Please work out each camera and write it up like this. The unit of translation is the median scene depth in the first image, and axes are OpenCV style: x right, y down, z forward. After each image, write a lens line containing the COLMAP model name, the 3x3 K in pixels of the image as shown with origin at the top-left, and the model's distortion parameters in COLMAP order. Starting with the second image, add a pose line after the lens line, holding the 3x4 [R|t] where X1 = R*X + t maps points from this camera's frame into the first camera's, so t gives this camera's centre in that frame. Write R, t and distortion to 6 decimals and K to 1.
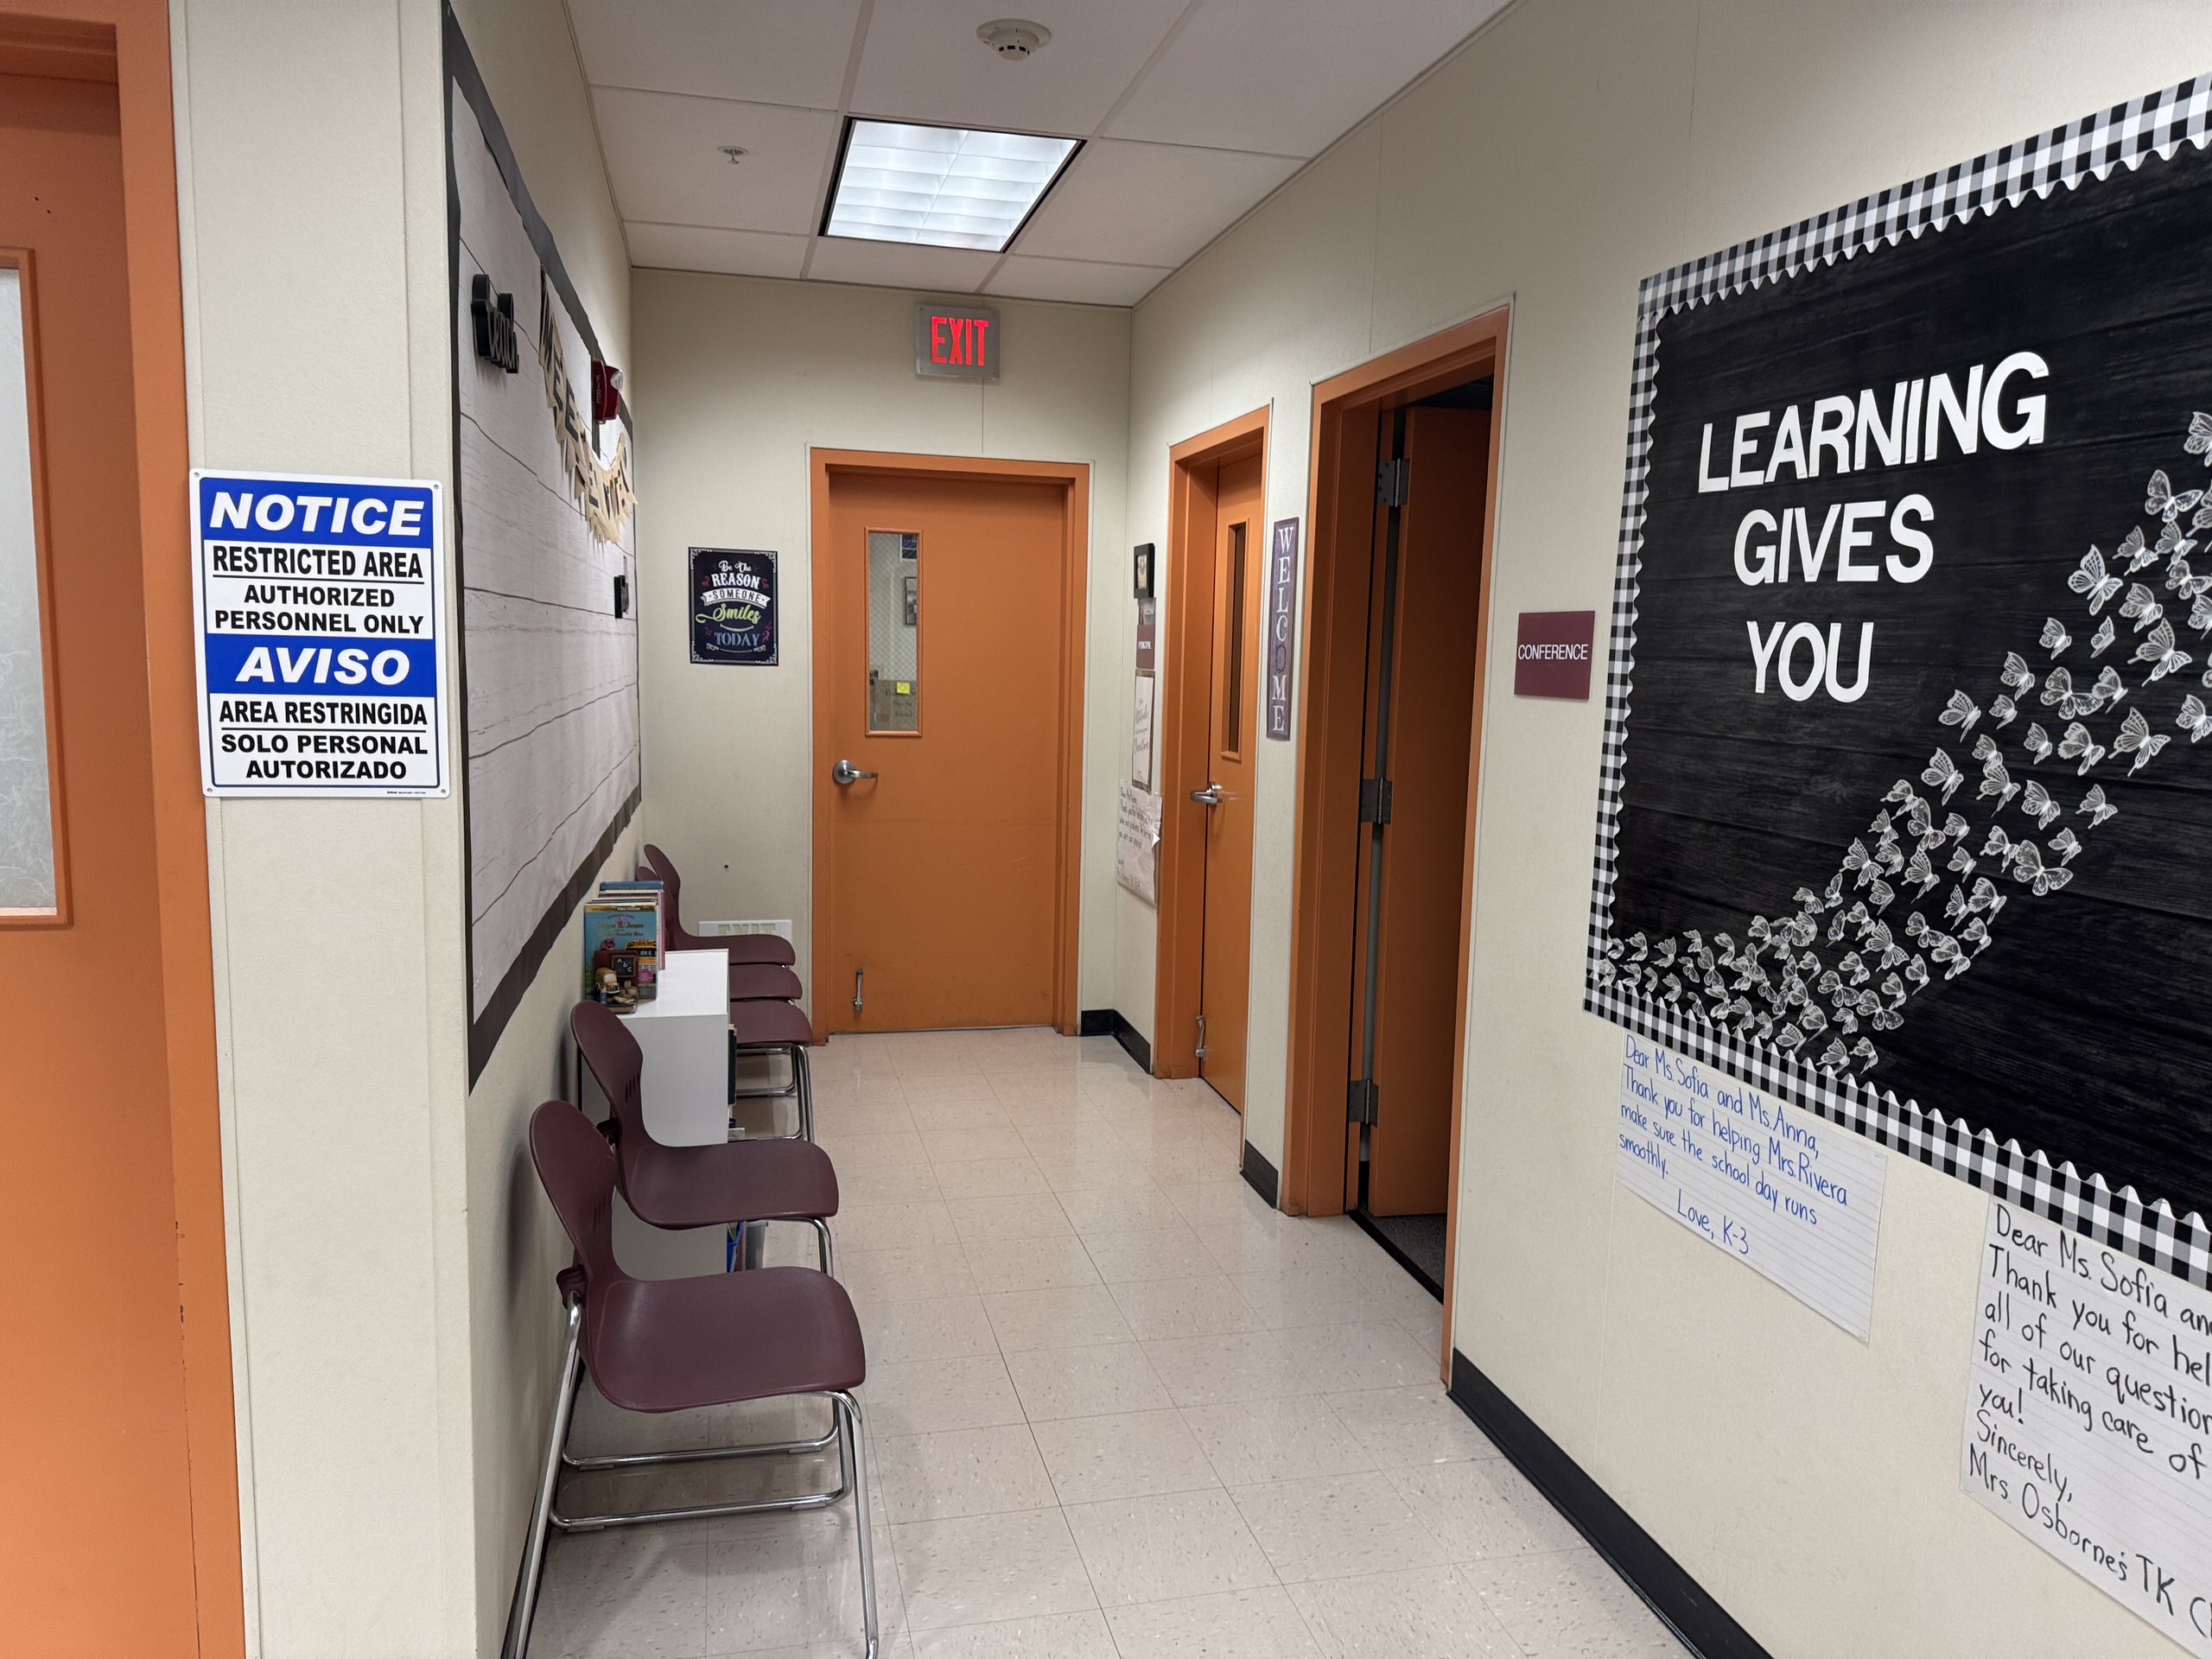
lens RADIAL K [[1563.5, 0, 1118.4], [0, 1563.5, 839.4], [0, 0, 1]] dist [0.013192, -0.007483]
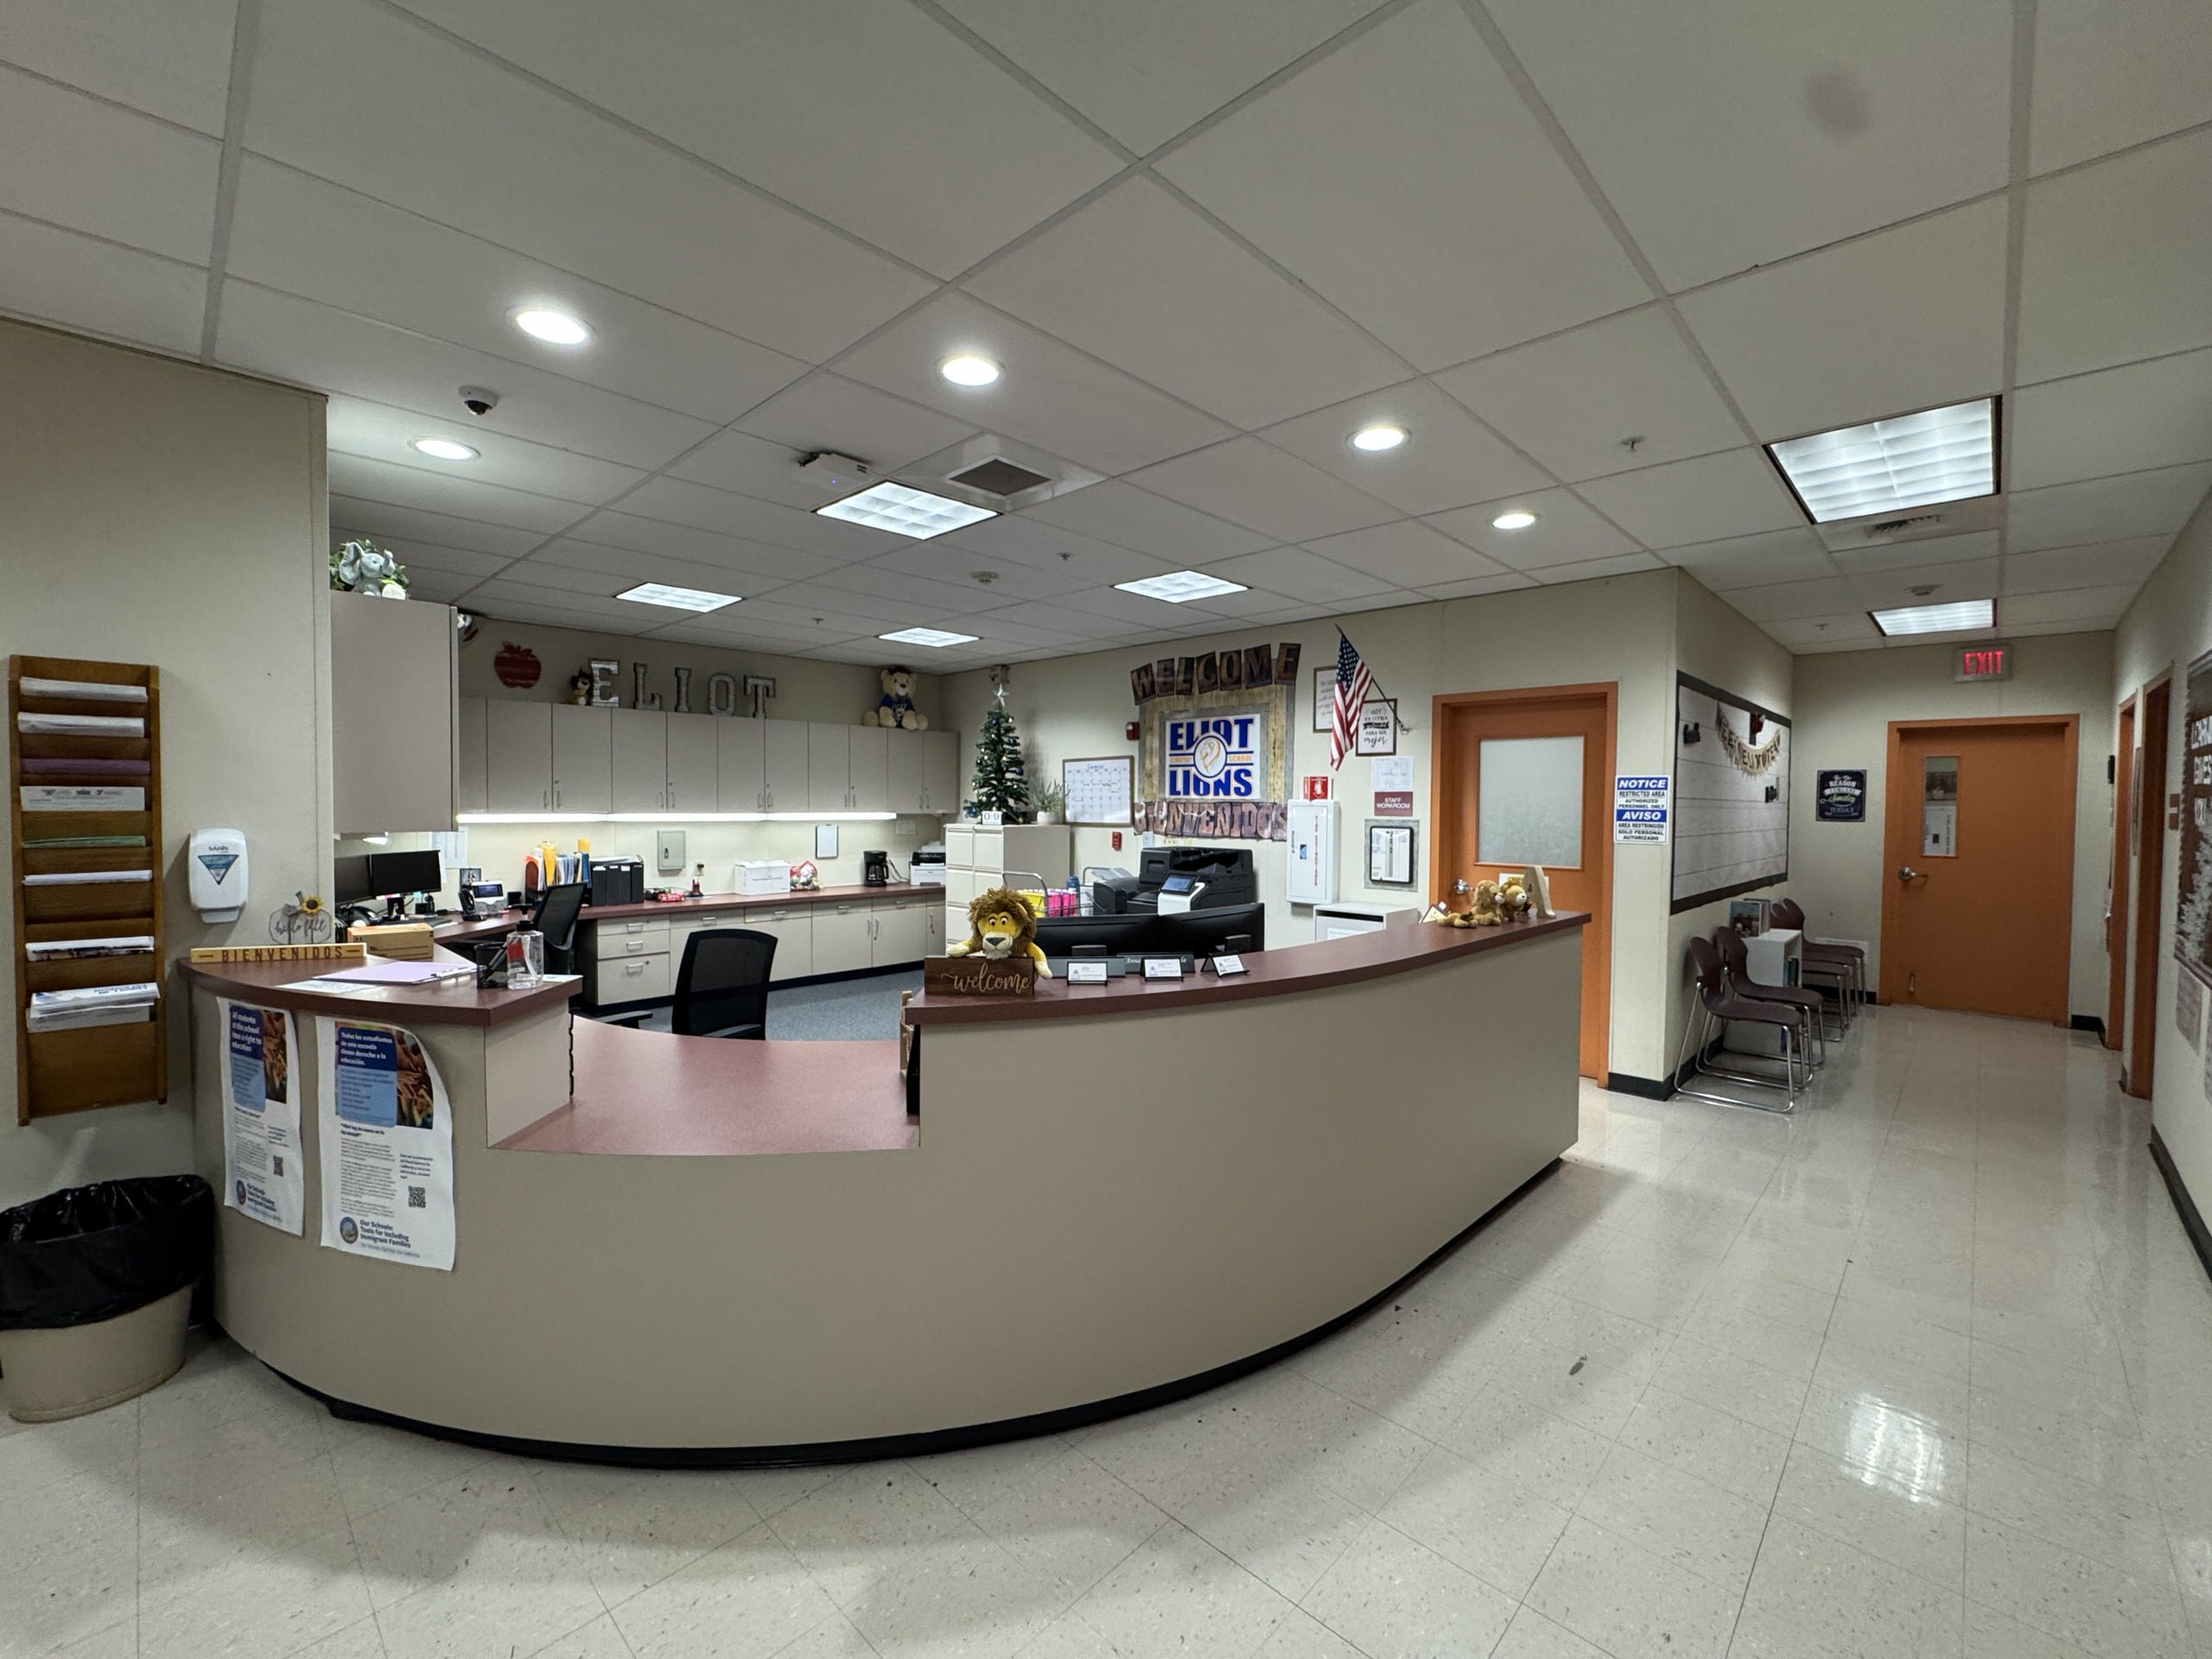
lens RADIAL K [[898.5, 0, 1108.6], [0, 898.5, 831.5], [0, 0, 1]] dist [-0.006982, 0.000029]
pose [[0.526281, 0.011001, -0.850240, 0.286788], [-0.101905, 0.993526, -0.050222, 0.071579], [0.844182, 0.113074, 0.523995, -0.535391]]
